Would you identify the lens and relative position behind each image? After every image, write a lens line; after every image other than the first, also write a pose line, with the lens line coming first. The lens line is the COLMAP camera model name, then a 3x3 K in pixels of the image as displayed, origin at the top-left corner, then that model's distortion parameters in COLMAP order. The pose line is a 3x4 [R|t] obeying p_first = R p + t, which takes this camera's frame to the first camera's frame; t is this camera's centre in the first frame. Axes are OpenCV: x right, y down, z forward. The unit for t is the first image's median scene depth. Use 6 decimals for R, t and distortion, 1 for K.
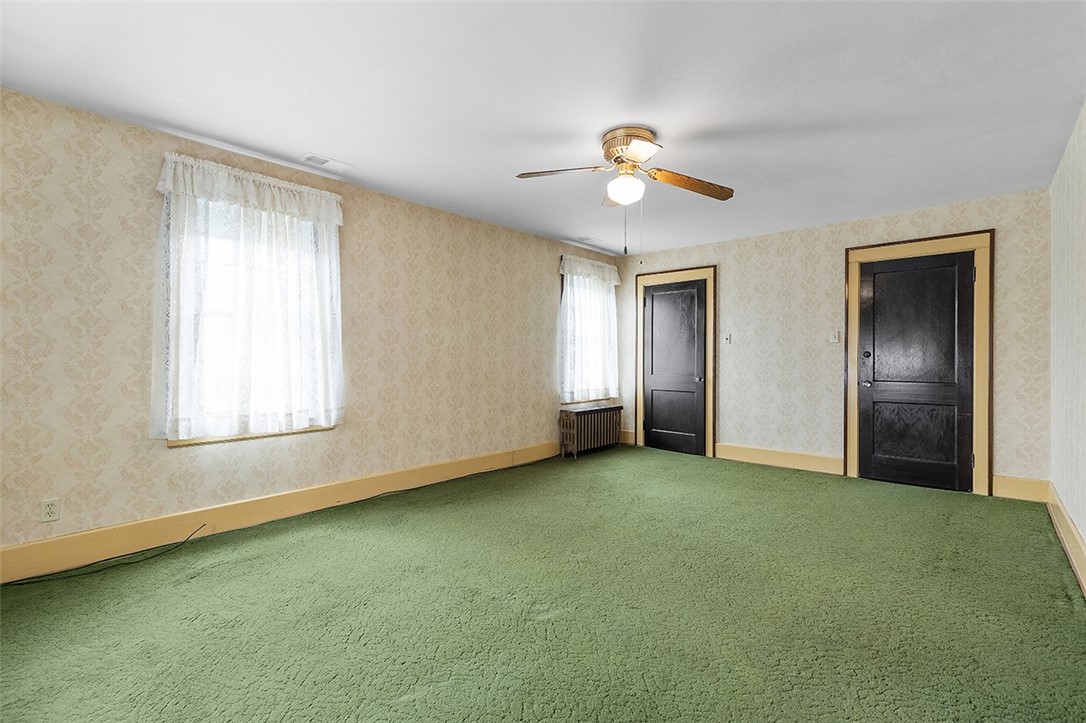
lens RADIAL K [[489.0, 0, 551.9], [0, 489.0, 360.0], [0, 0, 1]] dist [0.006608, -0.000354]
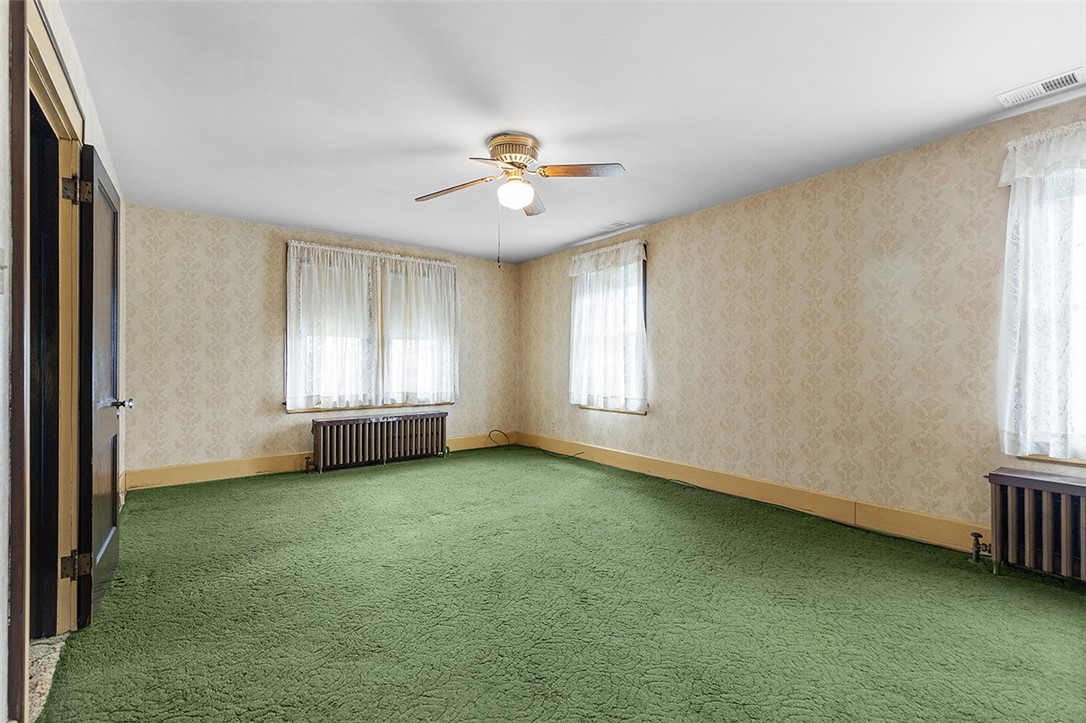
lens RADIAL K [[489.0, 0, 551.9], [0, 489.0, 360.0], [0, 0, 1]] dist [0.006608, -0.000354]
pose [[-0.194092, -0.003457, -0.980977, 0.742469], [-0.000129, 0.999994, -0.003498, -0.002445], [0.980983, -0.000553, -0.194091, 0.836781]]
